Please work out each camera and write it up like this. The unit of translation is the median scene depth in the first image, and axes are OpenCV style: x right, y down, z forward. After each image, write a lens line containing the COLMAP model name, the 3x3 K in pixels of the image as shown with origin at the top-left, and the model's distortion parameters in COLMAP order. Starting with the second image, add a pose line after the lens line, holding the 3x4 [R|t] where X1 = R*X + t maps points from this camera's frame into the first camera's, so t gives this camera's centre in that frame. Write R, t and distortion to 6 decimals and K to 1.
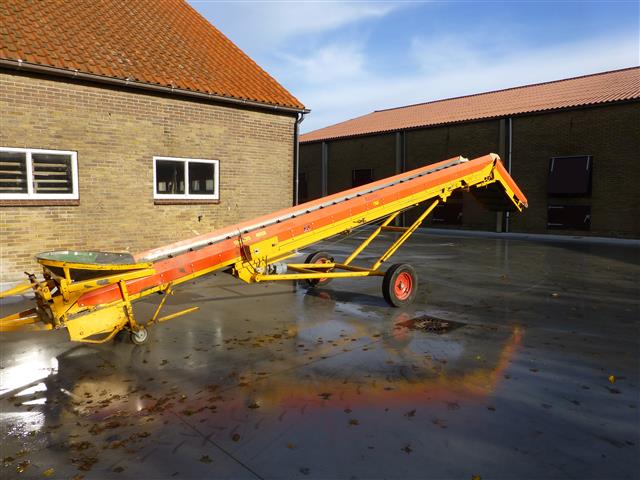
lens RADIAL K [[455.6, 0, 321.9], [0, 455.6, 242.1], [0, 0, 1]] dist [-0.023670, -0.002663]
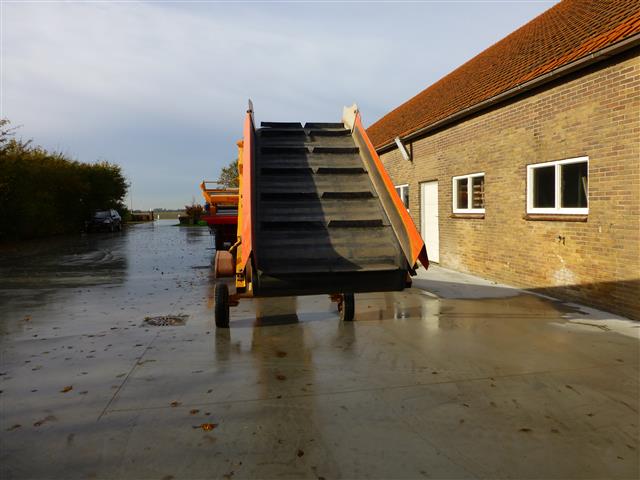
lens RADIAL K [[467.4, 0, 325.2], [0, 467.4, 237.3], [0, 0, 1]] dist [-0.002074, -0.010008]
pose [[-0.530624, 0.055920, -0.845761, 0.573648], [-0.070404, 0.991466, 0.109724, -0.113458], [0.844678, 0.117767, -0.522158, 1.074811]]
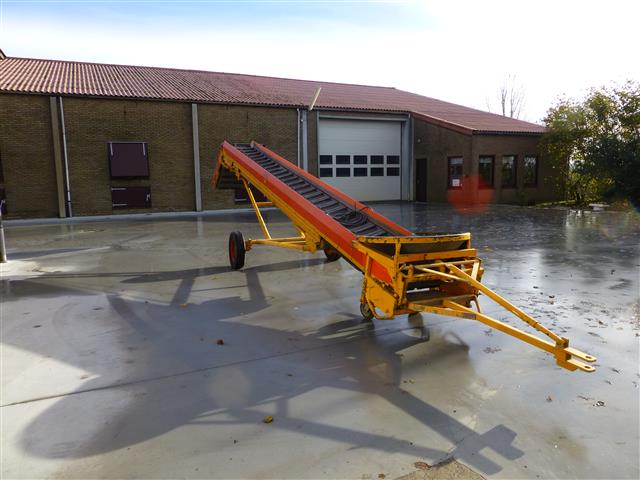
lens RADIAL K [[455.6, 0, 321.9], [0, 455.6, 242.1], [0, 0, 1]] dist [-0.023670, -0.002663]
pose [[0.277697, -0.138288, 0.950663, -0.675722], [0.106912, 0.987887, 0.112473, -0.037746], [-0.954701, 0.070404, 0.289118, 0.411442]]
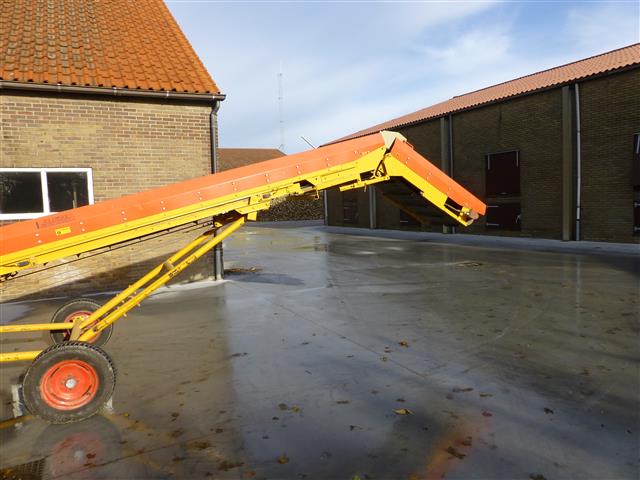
lens RADIAL K [[467.4, 0, 325.2], [0, 467.4, 237.3], [0, 0, 1]] dist [-0.002074, -0.010008]
pose [[0.967147, -0.019442, -0.253475, 0.385057], [0.015880, 0.999744, -0.016090, -0.040100], [0.253723, 0.011536, 0.967208, 0.324060]]
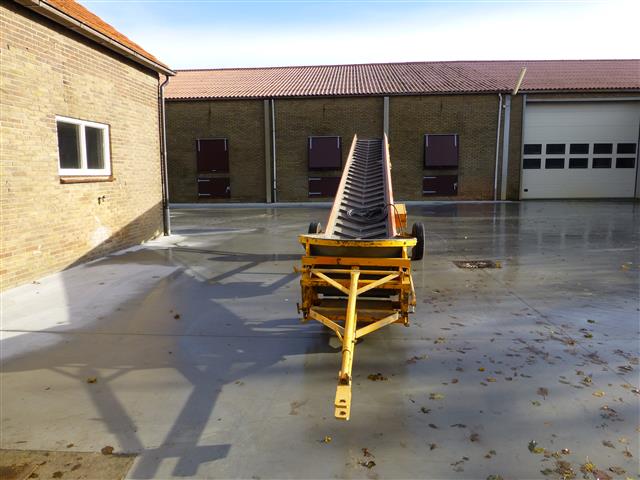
lens RADIAL K [[455.6, 0, 321.9], [0, 455.6, 242.1], [0, 0, 1]] dist [-0.023670, -0.002663]
pose [[0.728335, -0.112911, 0.675854, -0.524782], [0.077230, 0.993572, 0.082763, -0.016250], [-0.680855, -0.008084, 0.732374, 0.180226]]
